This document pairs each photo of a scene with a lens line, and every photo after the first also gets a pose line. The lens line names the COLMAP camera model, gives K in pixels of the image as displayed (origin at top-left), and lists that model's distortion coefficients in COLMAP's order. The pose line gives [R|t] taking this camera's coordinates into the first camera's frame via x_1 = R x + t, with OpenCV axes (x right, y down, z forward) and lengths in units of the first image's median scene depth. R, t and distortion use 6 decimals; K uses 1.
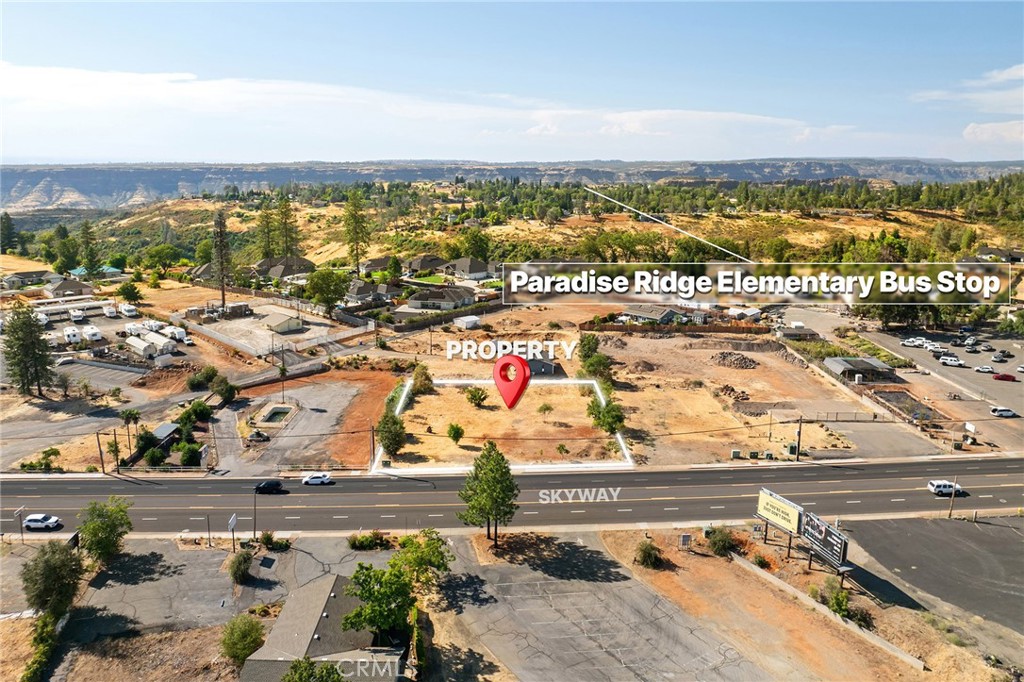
lens RADIAL K [[708.7, 0, 512.0], [0, 708.7, 341.0], [0, 0, 1]] dist [-0.013563, -0.000674]
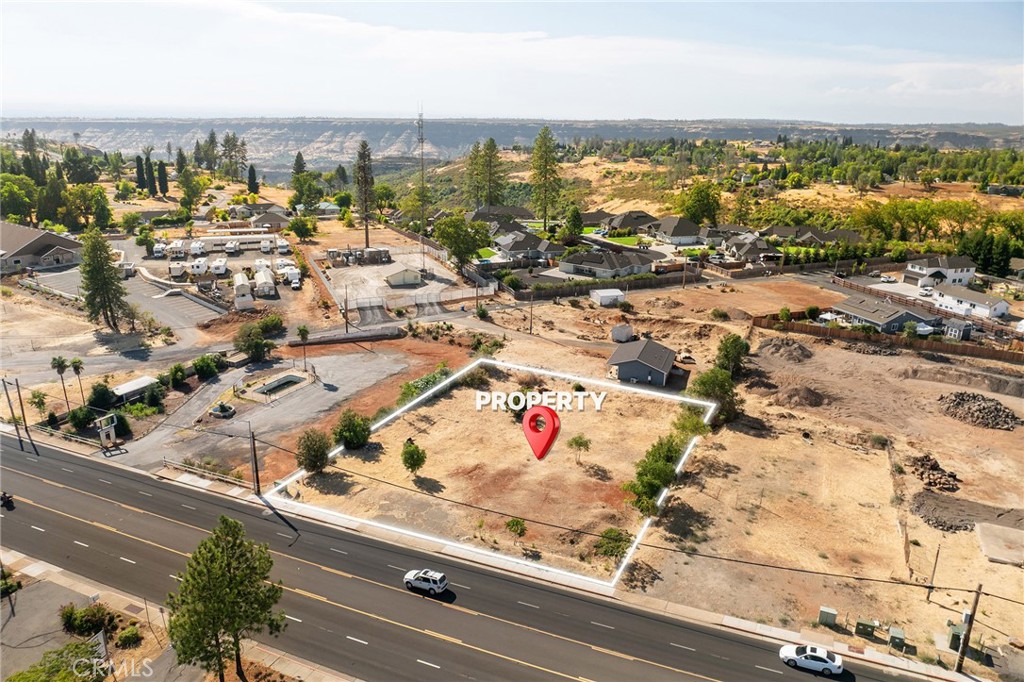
lens RADIAL K [[725.3, 0, 512.0], [0, 725.3, 341.0], [0, 0, 1]] dist [-0.033180, 0.000603]
pose [[0.907090, 0.132193, -0.399642, 0.160016], [-0.112227, 0.990992, 0.073073, -0.024860], [0.405701, -0.021433, 0.913754, 0.248070]]
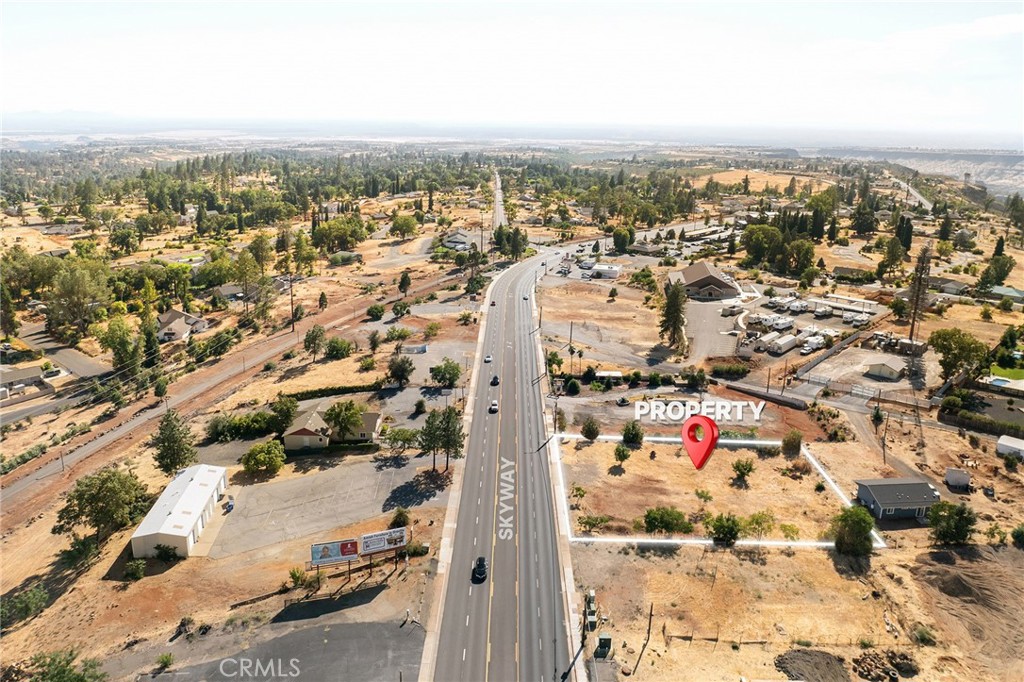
lens RADIAL K [[725.3, 0, 512.0], [0, 725.3, 341.0], [0, 0, 1]] dist [-0.033180, 0.000603]
pose [[-0.046080, 0.276146, -0.960010, 0.619126], [-0.247492, 0.927913, 0.278793, -0.200306], [0.967794, 0.250441, 0.025586, 0.460263]]
